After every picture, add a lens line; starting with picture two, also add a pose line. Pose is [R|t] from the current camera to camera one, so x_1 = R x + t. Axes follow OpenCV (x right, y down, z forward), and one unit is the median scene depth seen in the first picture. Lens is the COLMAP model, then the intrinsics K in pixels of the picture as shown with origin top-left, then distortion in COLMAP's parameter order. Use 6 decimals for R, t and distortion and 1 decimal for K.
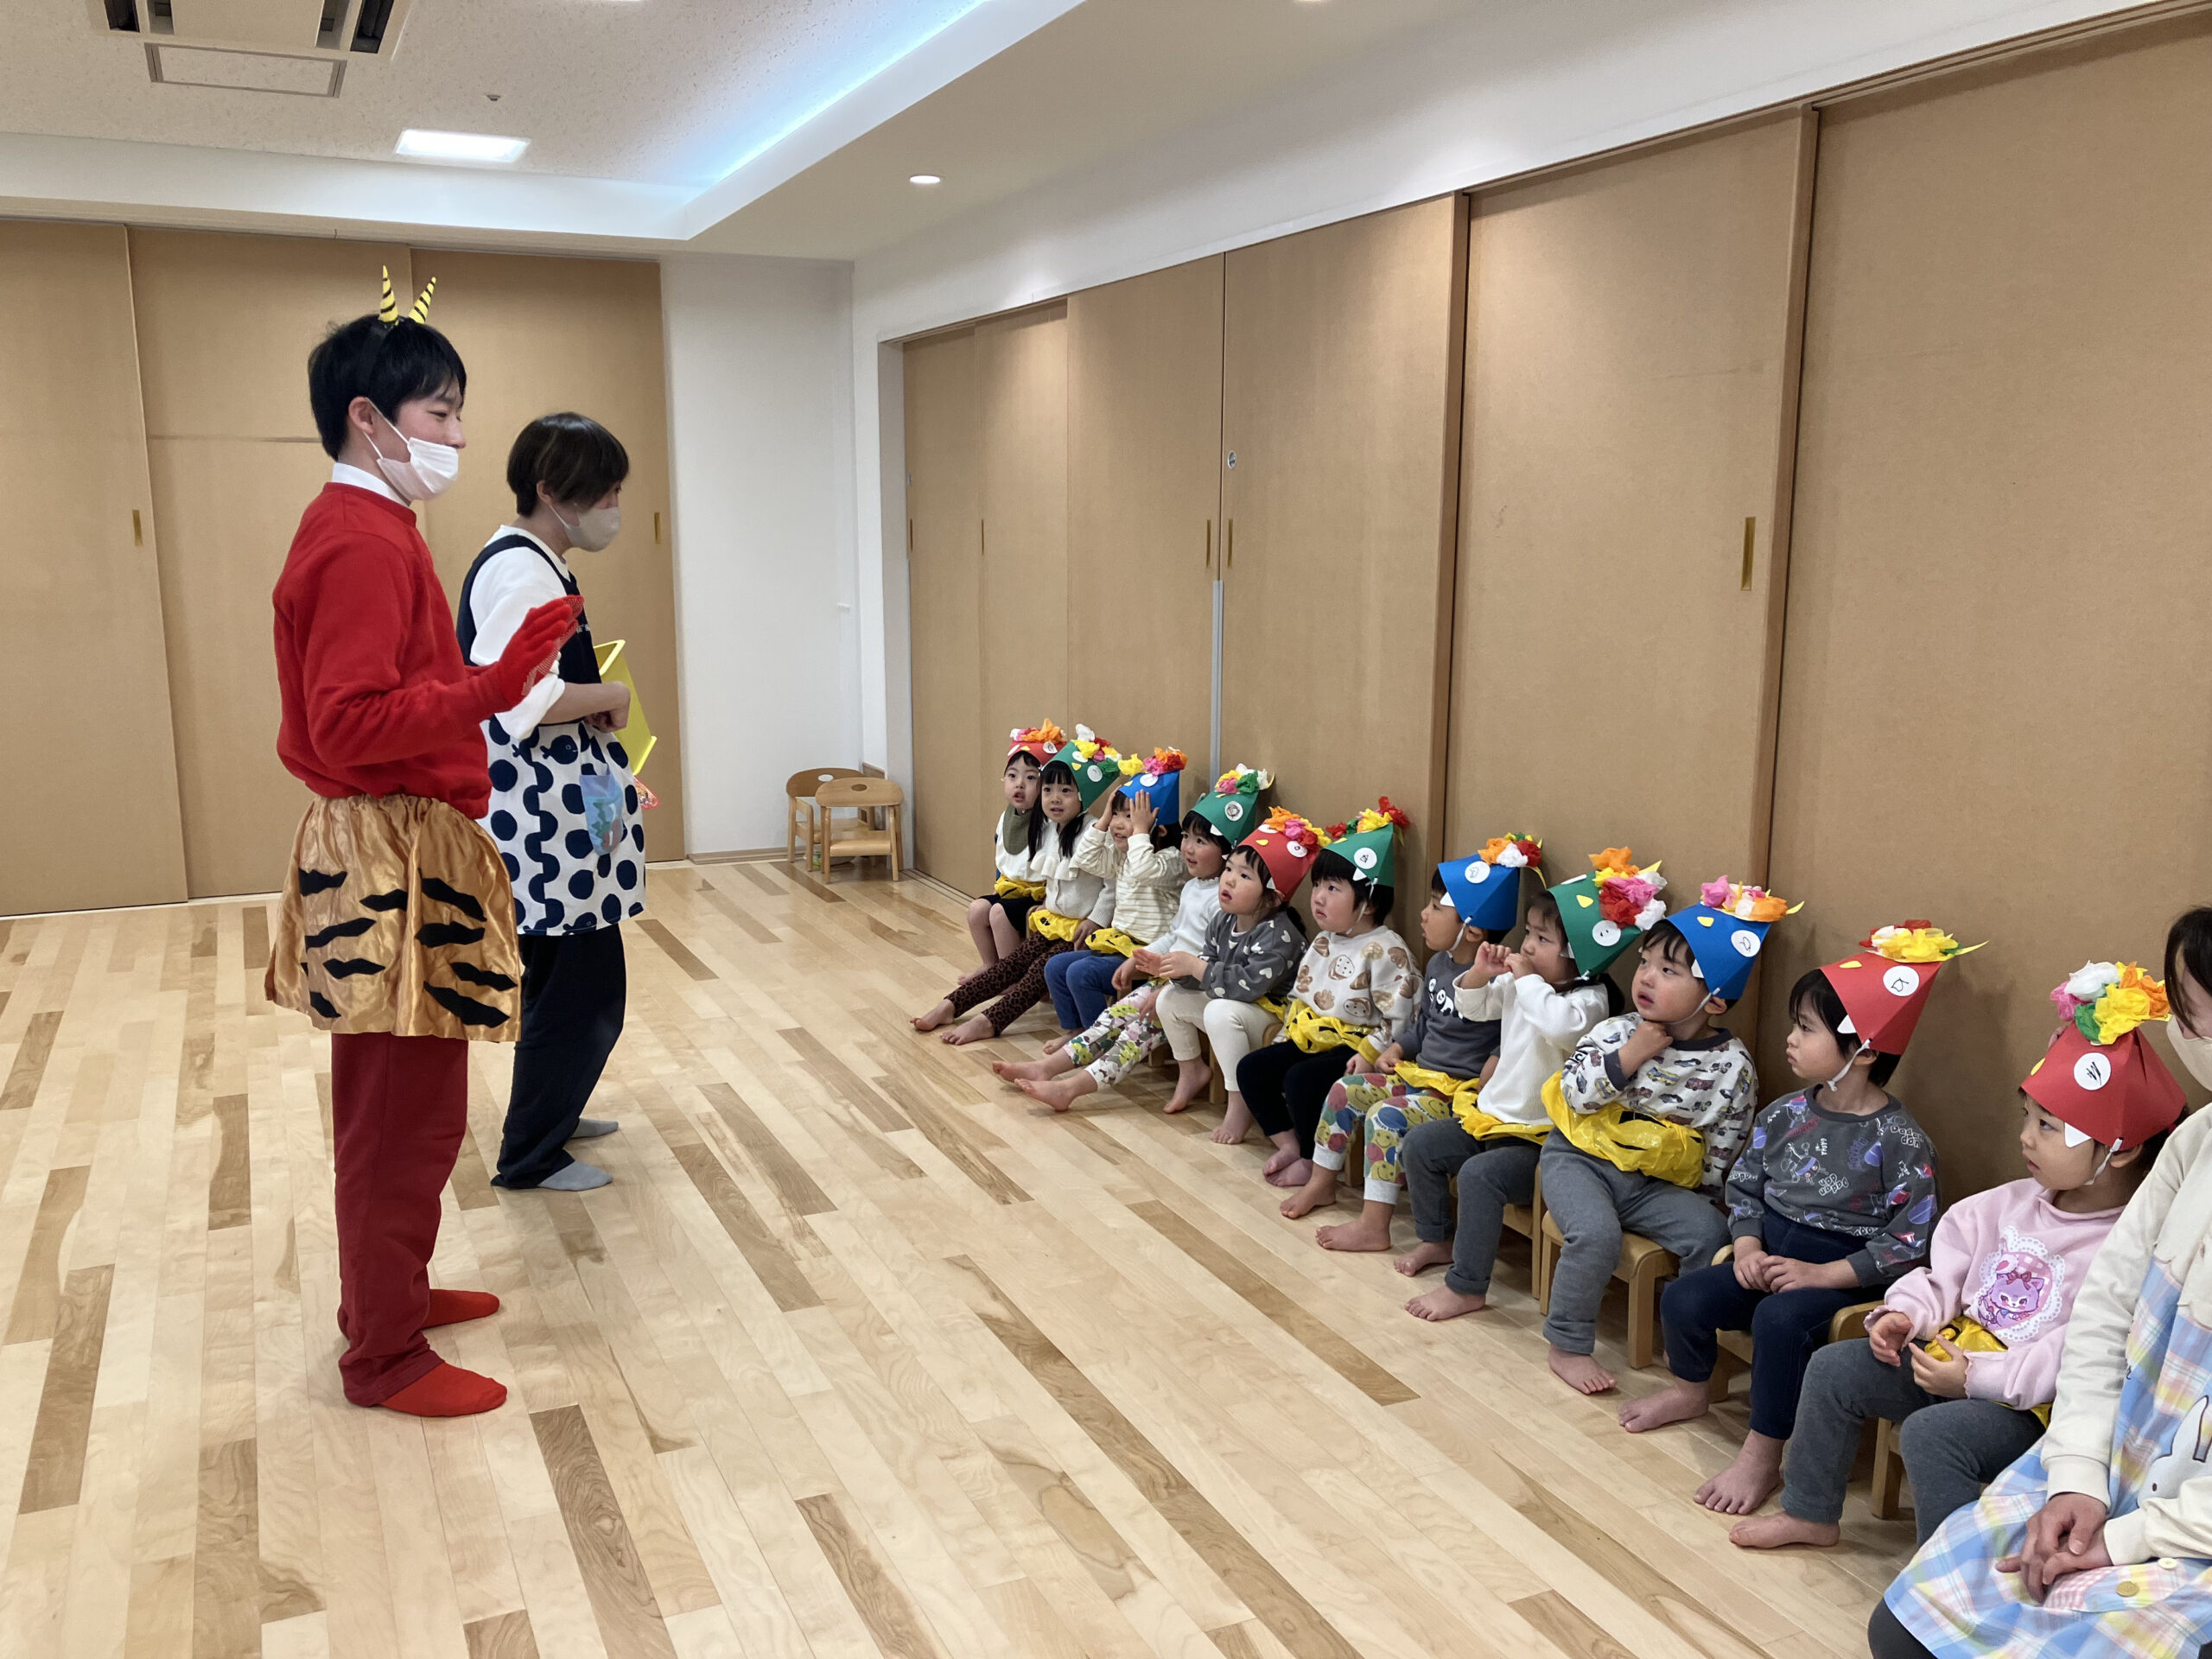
lens RADIAL K [[1808.3, 0, 1114.0], [0, 1808.3, 847.6], [0, 0, 1]] dist [-0.029750, -0.015317]
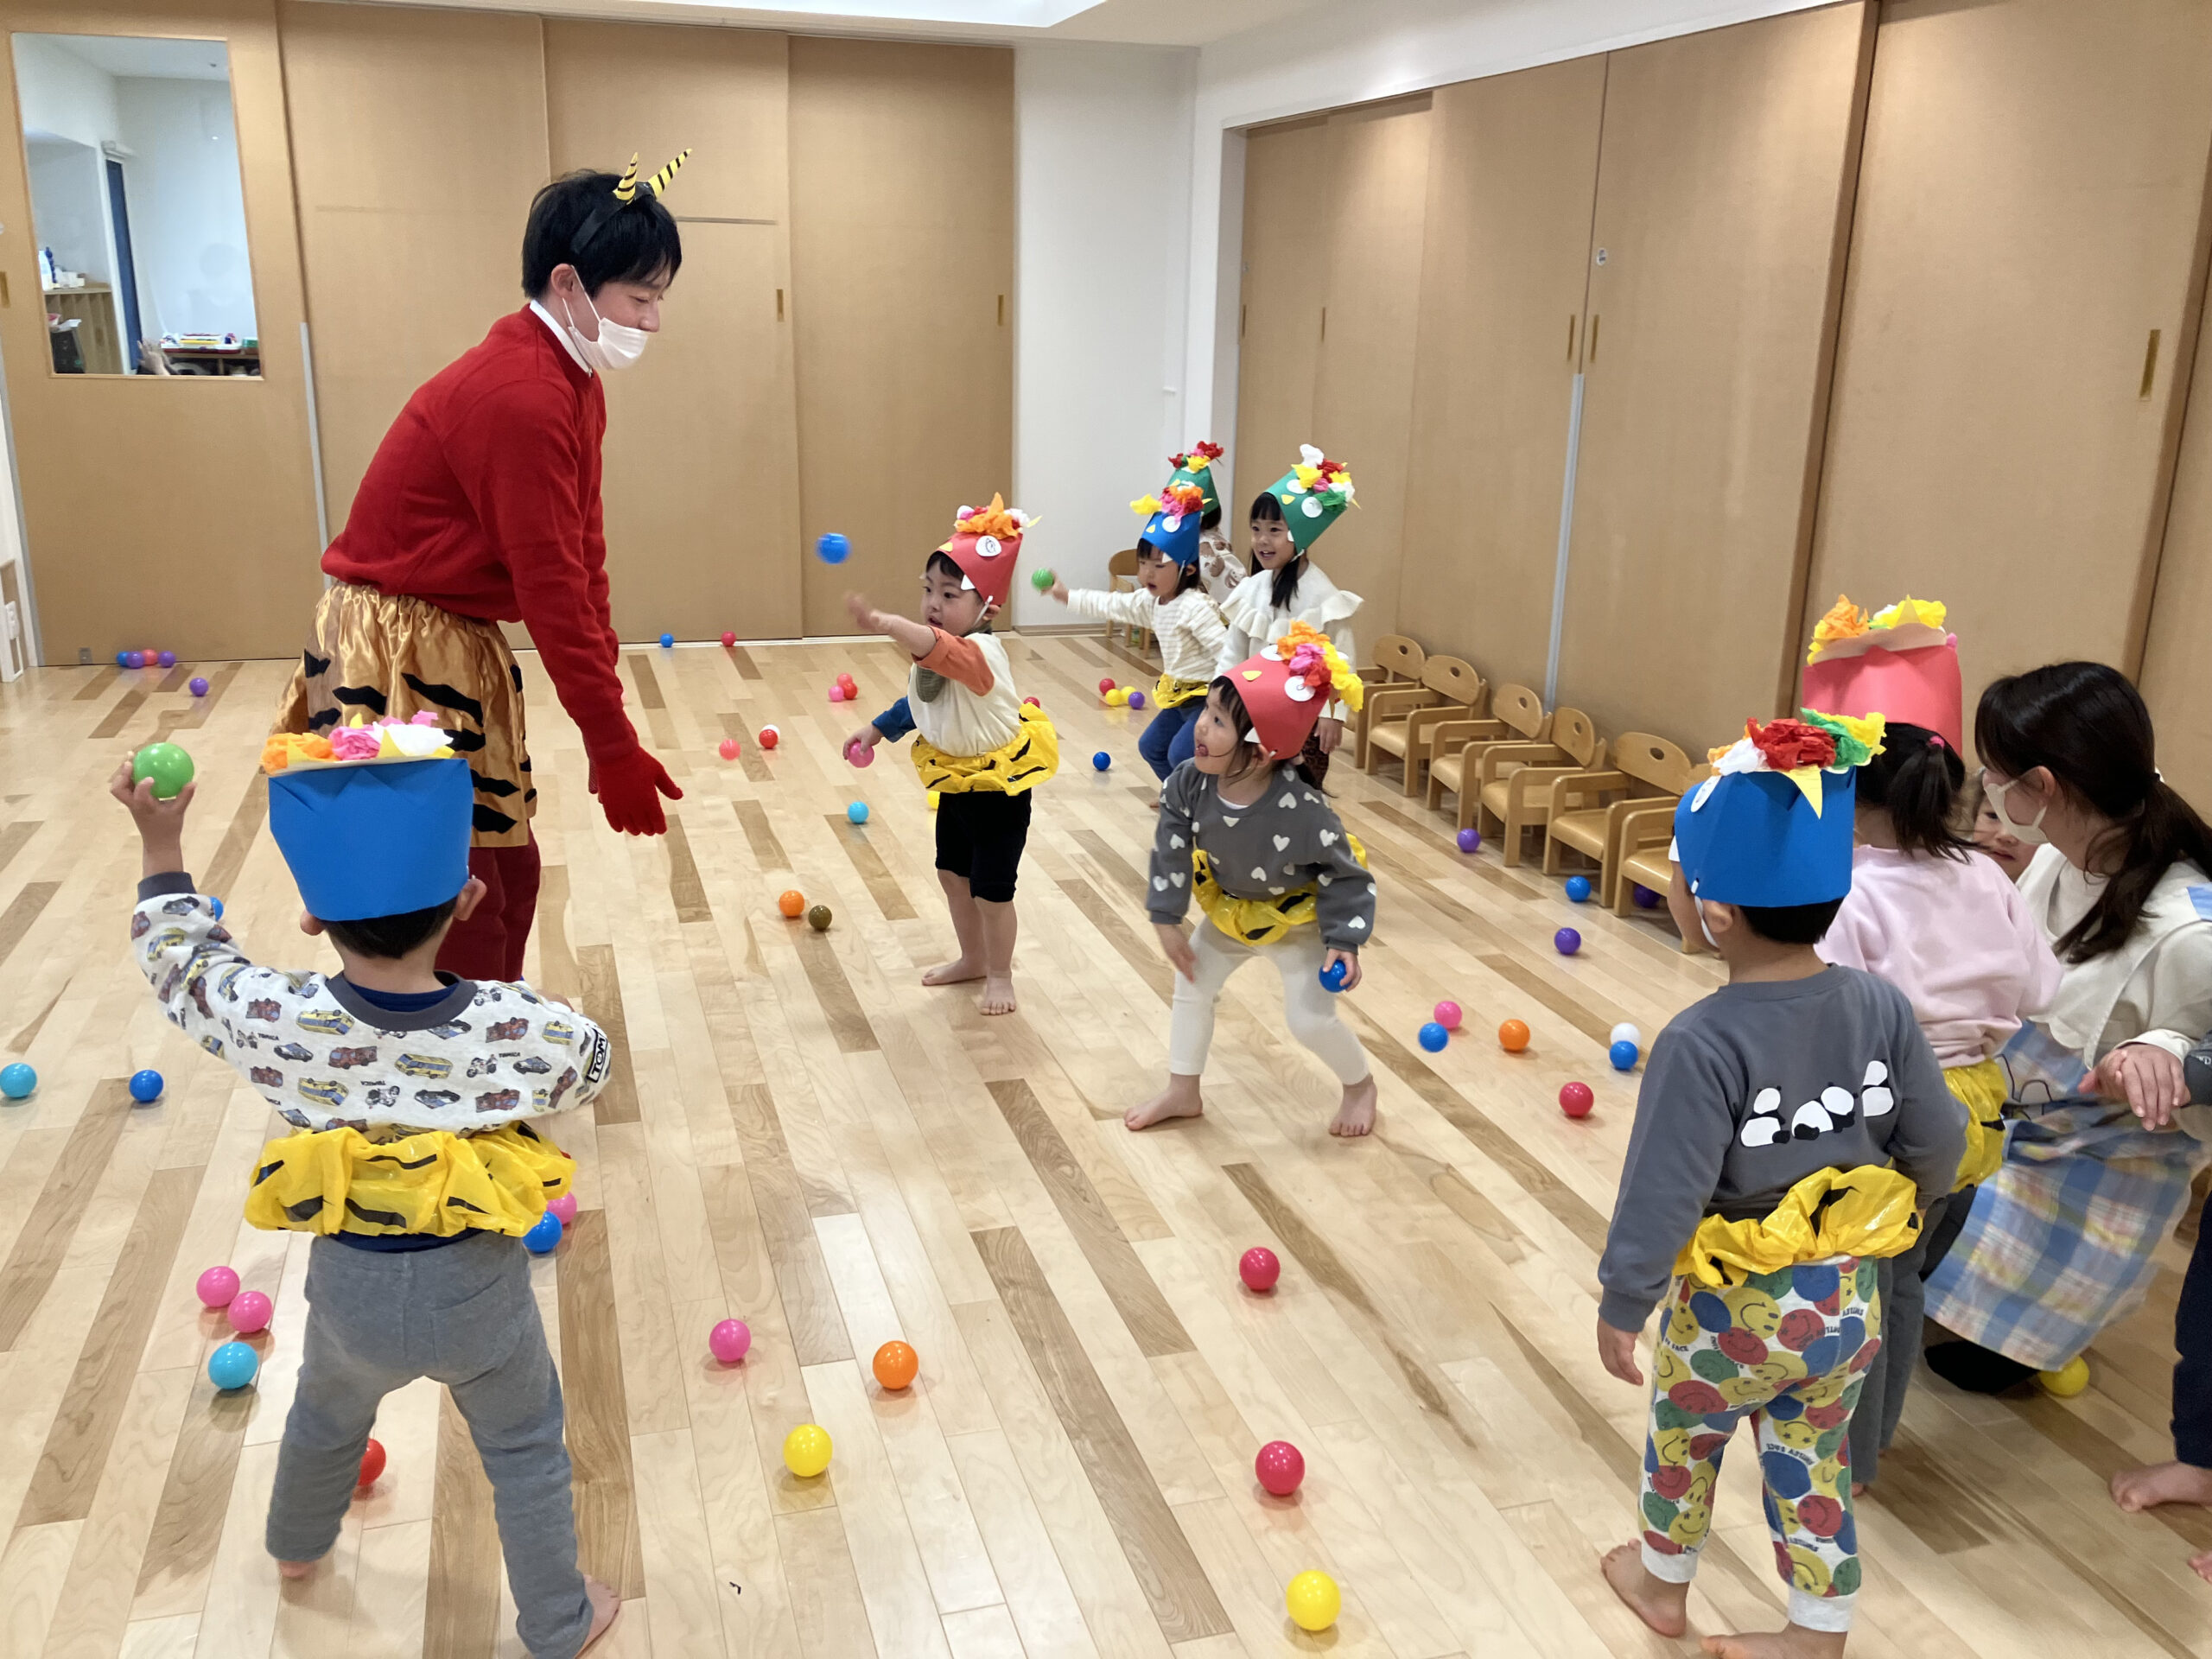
lens RADIAL K [[1808.3, 0, 1097.6], [0, 1808.3, 809.9], [0, 0, 1]] dist [-0.029750, -0.015317]
pose [[0.988242, 0.055751, -0.142372, -0.086997], [-0.042161, 0.994415, 0.096749, 0.018787], [0.146970, -0.089609, 0.985074, -0.126914]]
